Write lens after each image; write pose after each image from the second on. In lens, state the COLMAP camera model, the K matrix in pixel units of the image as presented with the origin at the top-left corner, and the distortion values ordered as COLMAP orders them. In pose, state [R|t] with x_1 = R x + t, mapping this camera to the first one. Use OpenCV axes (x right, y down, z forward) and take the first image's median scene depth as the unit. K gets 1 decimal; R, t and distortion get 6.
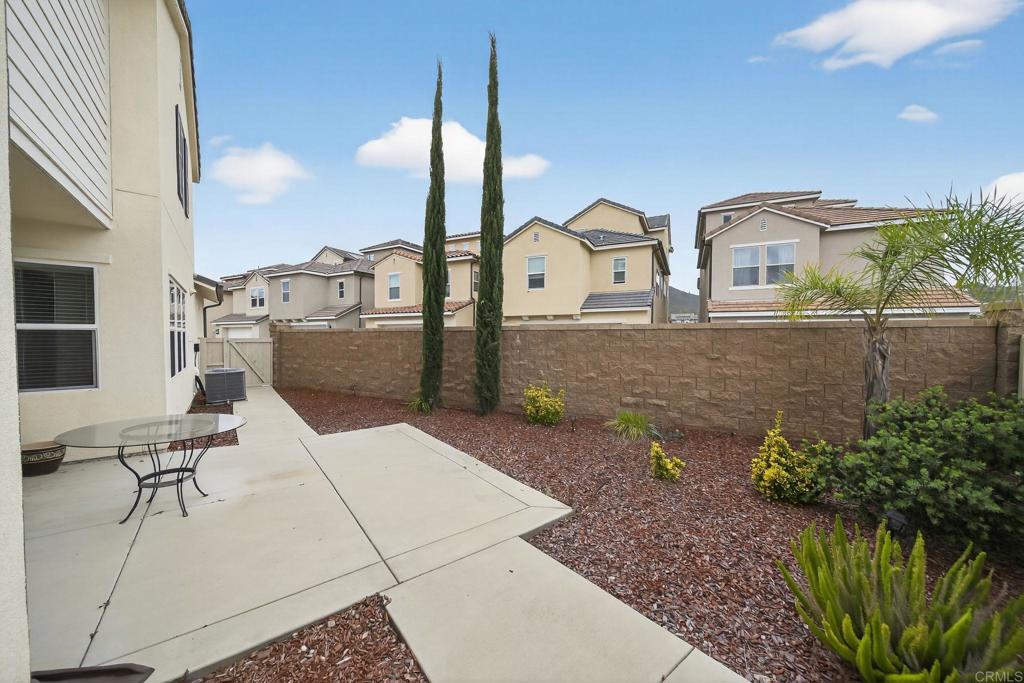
lens RADIAL K [[358.1, 0, 513.0], [0, 358.1, 331.7], [0, 0, 1]] dist [-0.001280, -0.000087]
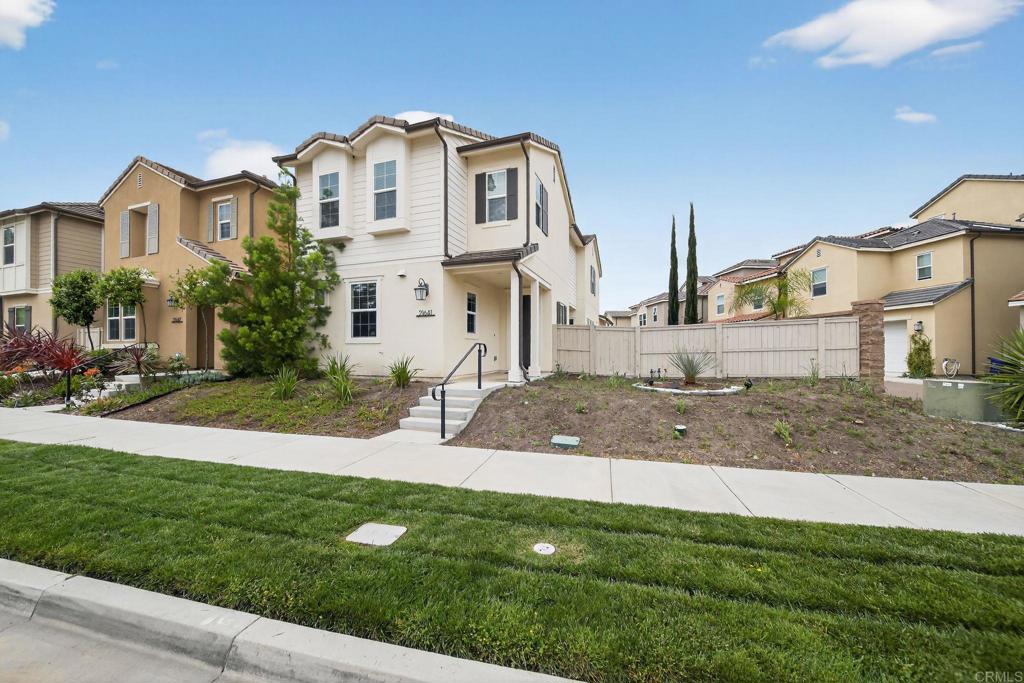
lens RADIAL K [[362.8, 0, 518.3], [0, 362.8, 346.5], [0, 0, 1]] dist [0.000838, 0.000047]
pose [[0.533316, -0.010292, -0.845853, 0.557551], [0.005159, 0.999947, -0.008914, 0.054878], [0.845900, 0.000390, 0.533341, -0.501241]]
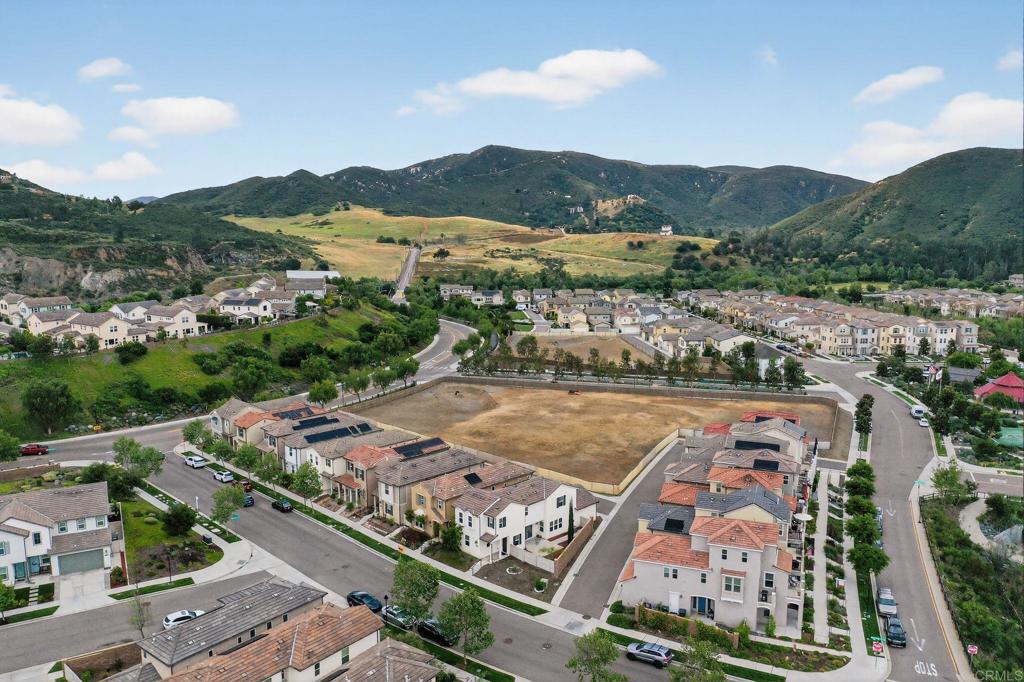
lens RADIAL K [[802.7, 0, 513.7], [0, 802.7, 341.9], [0, 0, 1]] dist [-0.005664, 0.002458]
pose [[0.104520, 0.158713, -0.981777, 6.045611], [0.002300, 0.987143, 0.159826, -2.620019], [0.994520, -0.018964, 0.102812, -0.660015]]
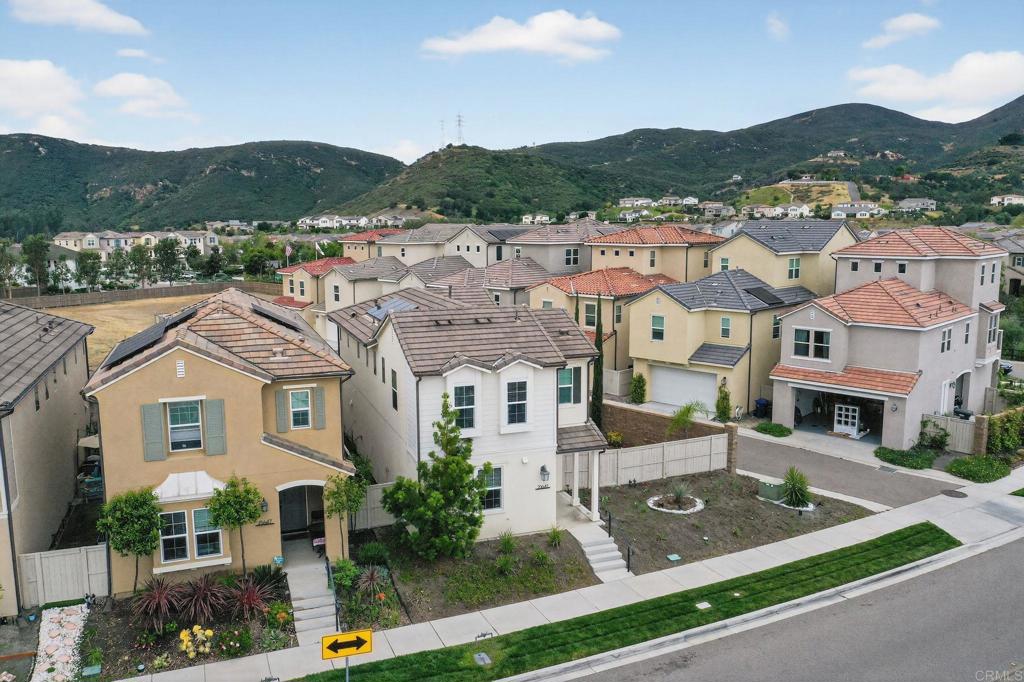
lens RADIAL K [[802.7, 0, 513.7], [0, 802.7, 341.9], [0, 0, 1]] dist [-0.005664, 0.002458]
pose [[0.950420, 0.043891, -0.307856, 0.467441], [0.004562, 0.987915, 0.154929, -0.568386], [0.310935, -0.148652, 0.938734, -1.897053]]
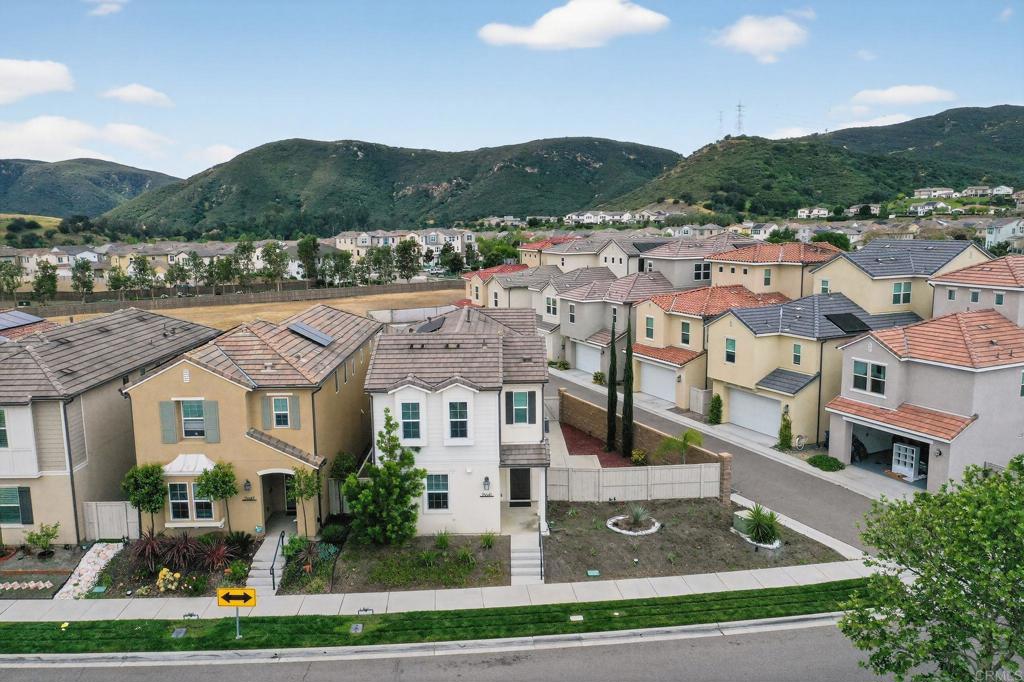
lens RADIAL K [[802.7, 0, 513.7], [0, 802.7, 341.9], [0, 0, 1]] dist [-0.005664, 0.002458]
pose [[0.790918, 0.088153, -0.605540, 1.206313], [0.013007, 0.986924, 0.160663, -0.675304], [0.611784, -0.134948, 0.779429, -1.744762]]
